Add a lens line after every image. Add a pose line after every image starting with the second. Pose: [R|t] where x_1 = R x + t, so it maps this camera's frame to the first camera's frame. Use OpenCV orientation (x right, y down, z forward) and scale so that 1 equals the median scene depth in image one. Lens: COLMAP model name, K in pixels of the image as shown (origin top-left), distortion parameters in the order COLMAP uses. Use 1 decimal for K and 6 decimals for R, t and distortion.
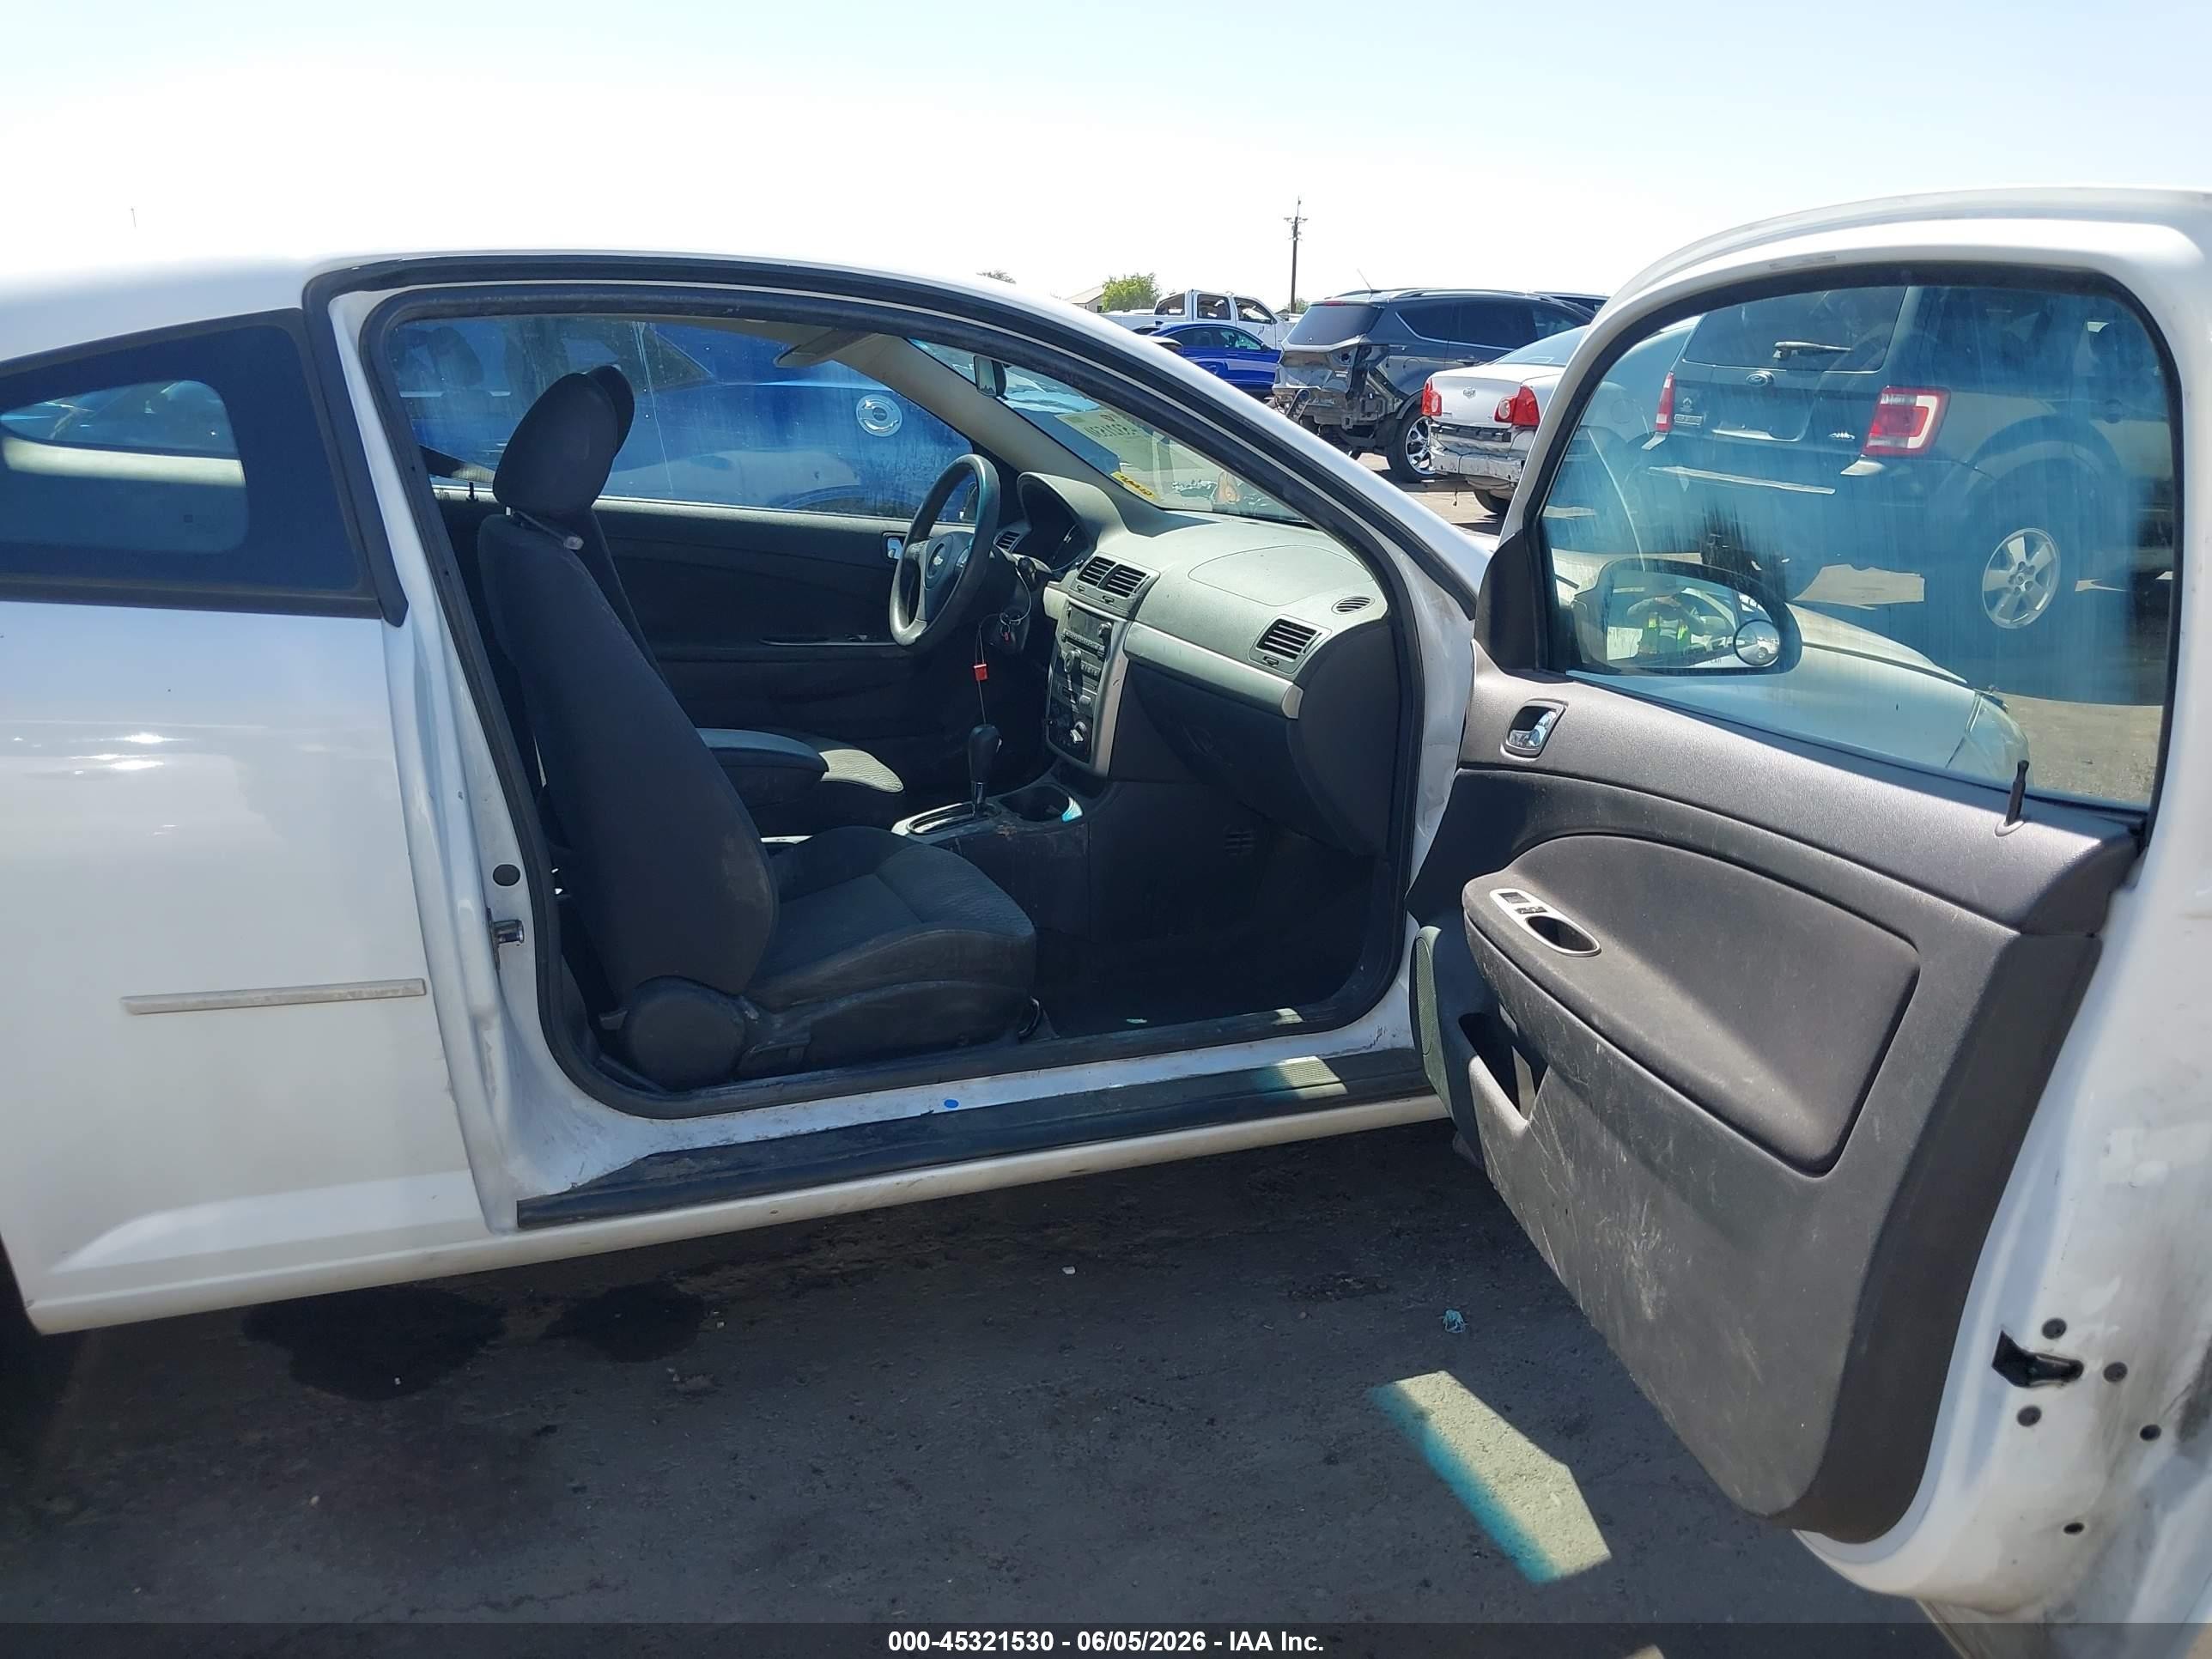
lens RADIAL K [[1750.1, 0, 1112.6], [0, 1750.1, 859.1], [0, 0, 1]] dist [0.014297, -0.039647]
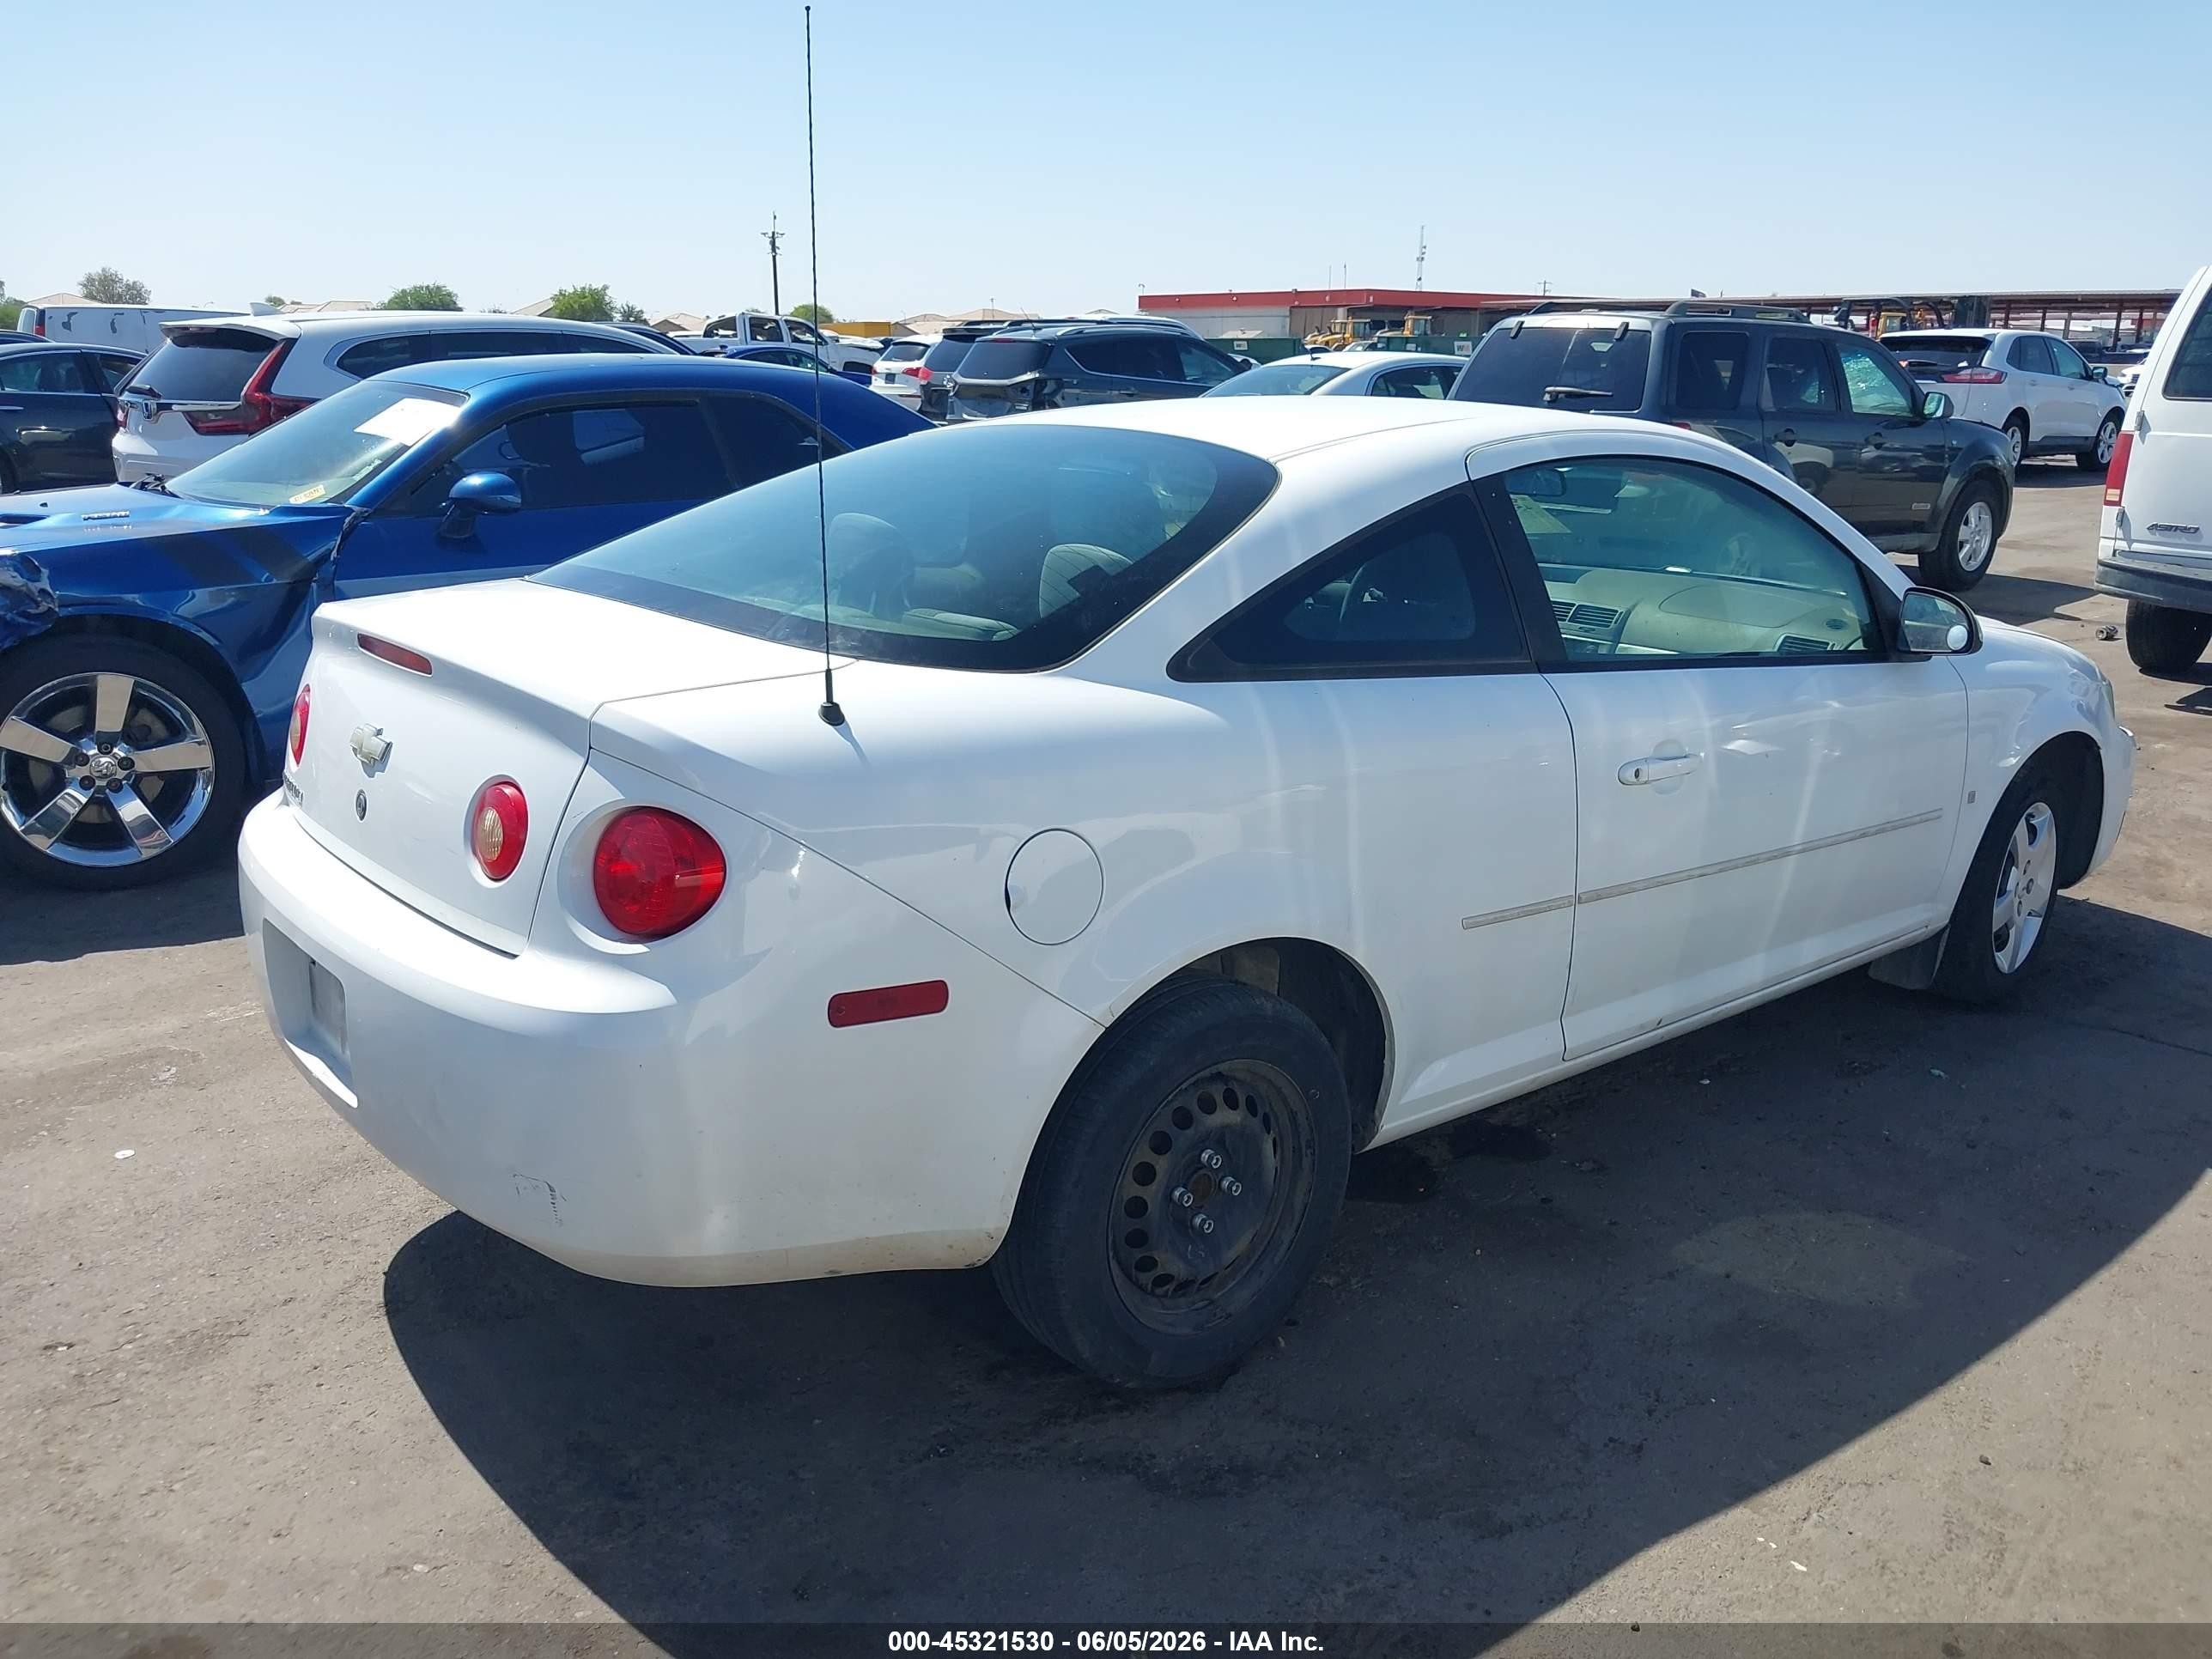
lens RADIAL K [[1750.1, 0, 1112.6], [0, 1750.1, 859.1], [0, 0, 1]] dist [0.014297, -0.039647]
pose [[0.956661, -0.096038, 0.274913, -0.288741], [0.097348, 0.995211, 0.008910, -0.004668], [-0.274452, 0.018239, 0.961428, -0.100126]]
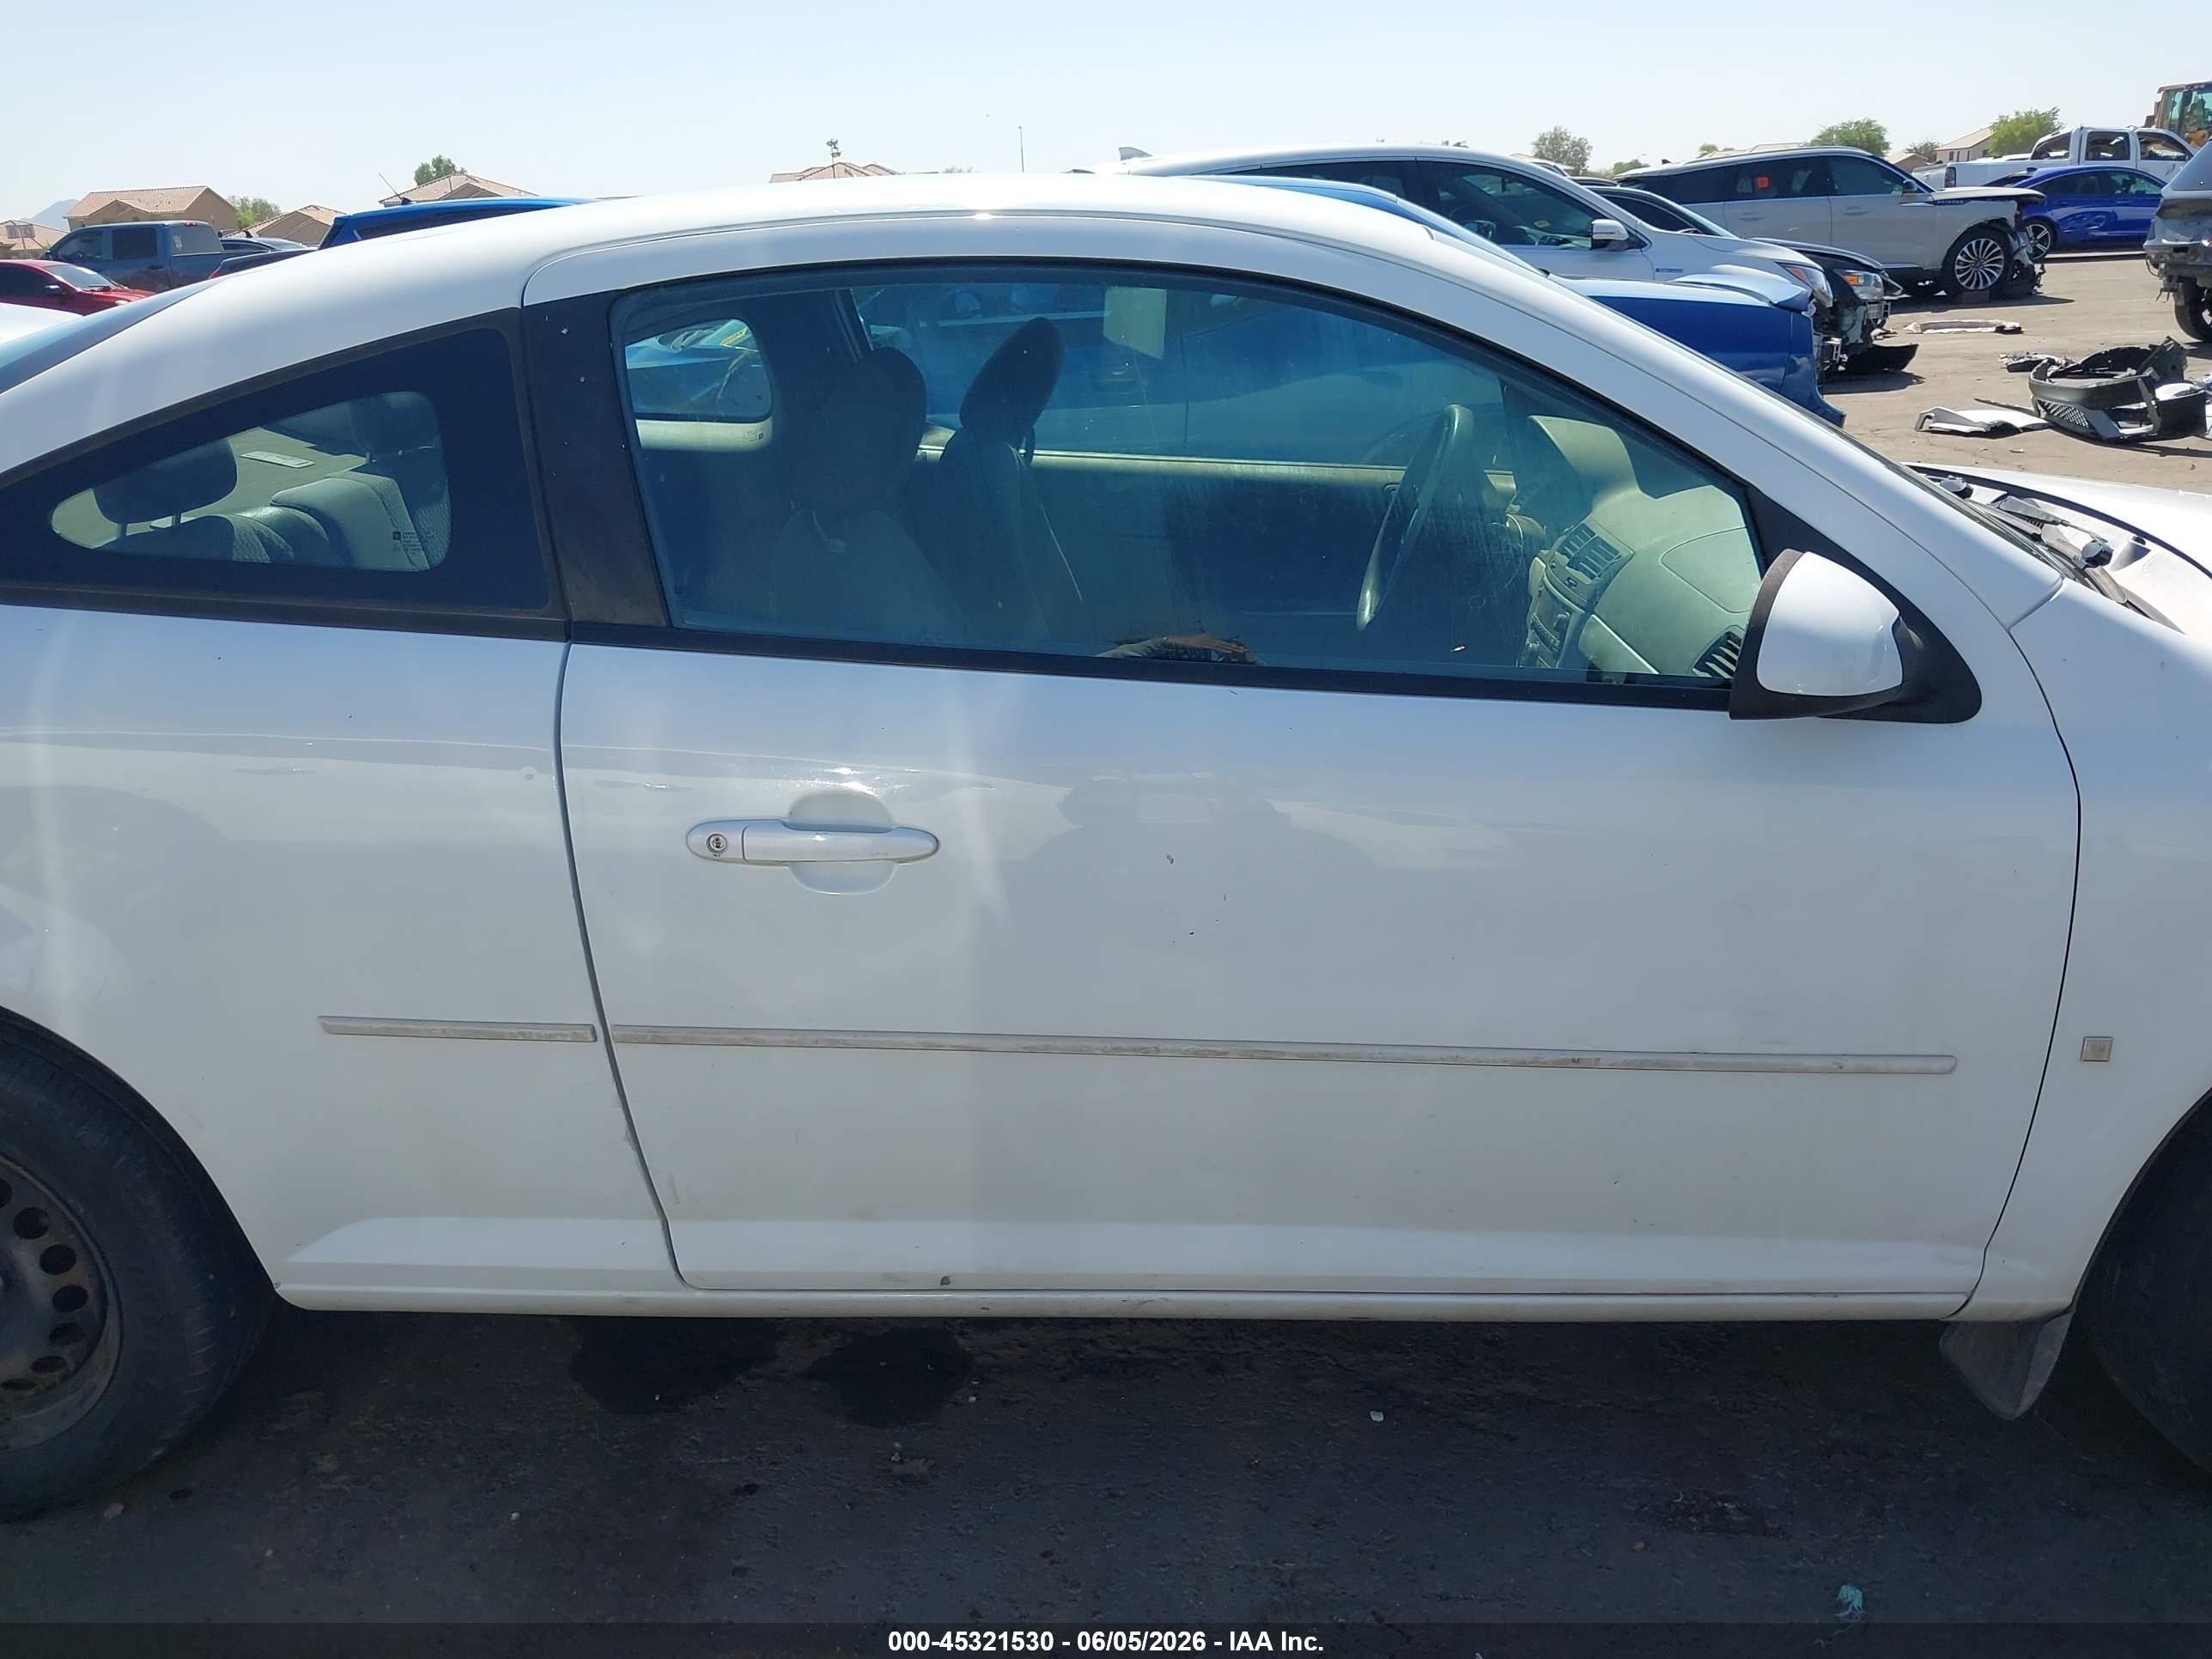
lens RADIAL K [[1750.1, 0, 1112.6], [0, 1750.1, 859.1], [0, 0, 1]] dist [0.014297, -0.039647]
pose [[0.901243, 0.087956, -0.424293, 0.059612], [-0.061299, 0.995214, 0.076102, -0.025775], [0.428956, -0.042577, 0.902321, 0.063342]]
